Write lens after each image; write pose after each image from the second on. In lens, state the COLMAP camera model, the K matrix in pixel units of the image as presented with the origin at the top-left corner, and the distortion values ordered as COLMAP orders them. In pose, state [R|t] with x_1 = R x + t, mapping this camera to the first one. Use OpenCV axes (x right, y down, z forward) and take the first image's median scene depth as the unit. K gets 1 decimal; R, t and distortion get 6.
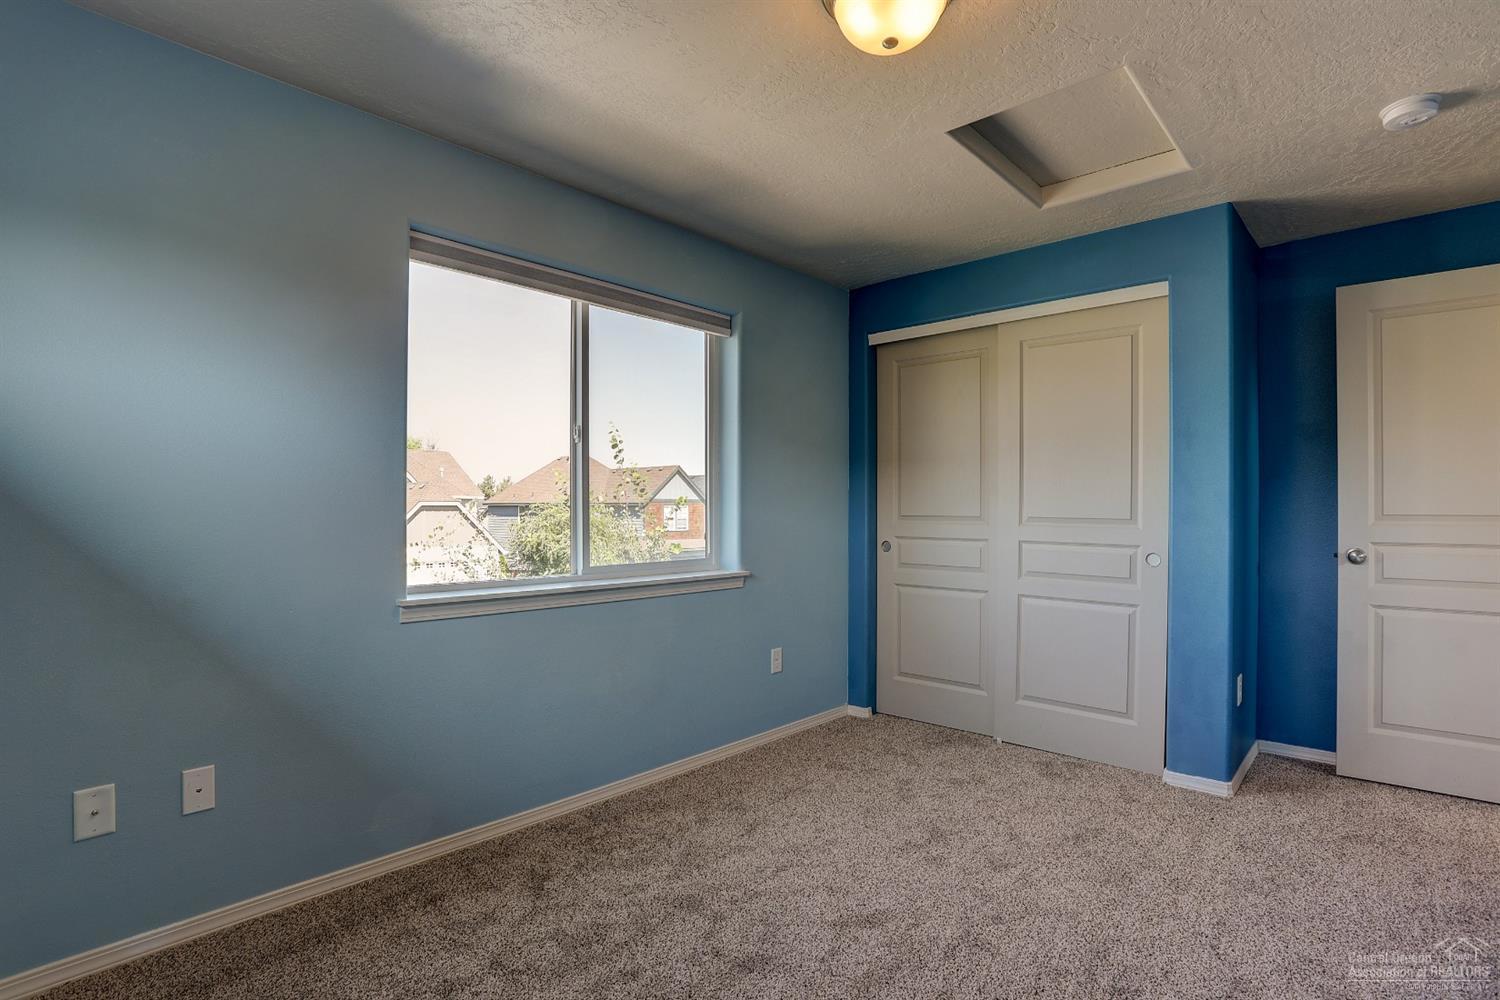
lens RADIAL K [[743.9, 0, 752.7], [0, 743.9, 500.0], [0, 0, 1]] dist [-0.073245, 0.026176]
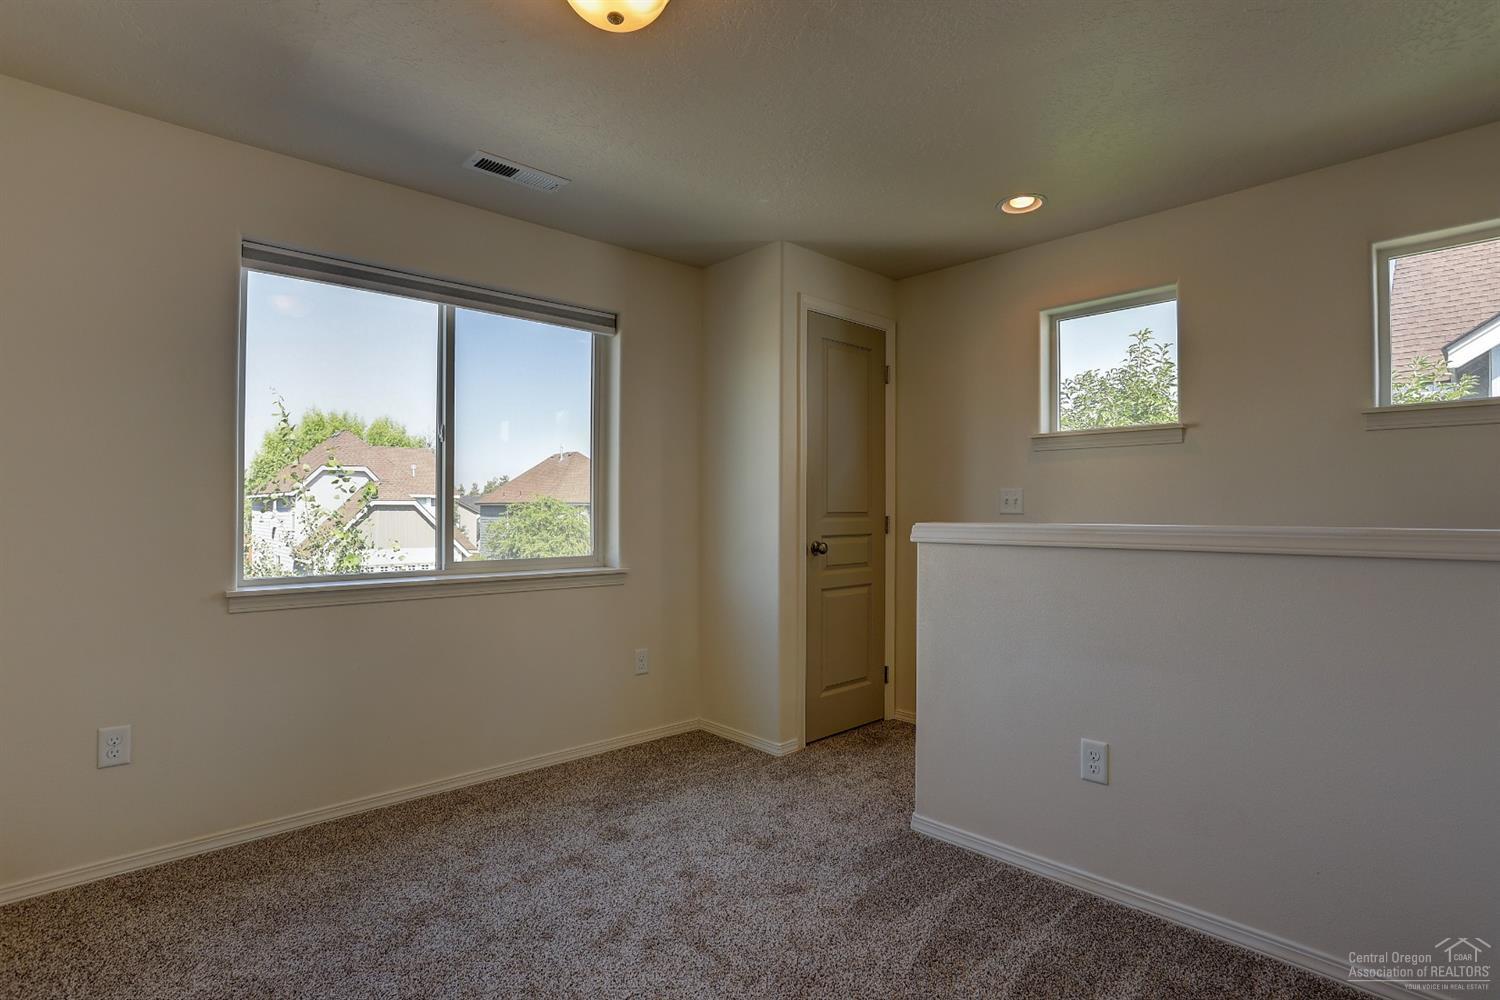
lens RADIAL K [[743.9, 0, 756.7], [0, 743.9, 499.7], [0, 0, 1]] dist [-0.073245, 0.026176]
pose [[0.995388, 0.002207, -0.095907, 0.269626], [-0.002765, 0.999980, -0.005676, 0.006870], [0.095892, 0.005915, 0.995374, 0.022350]]
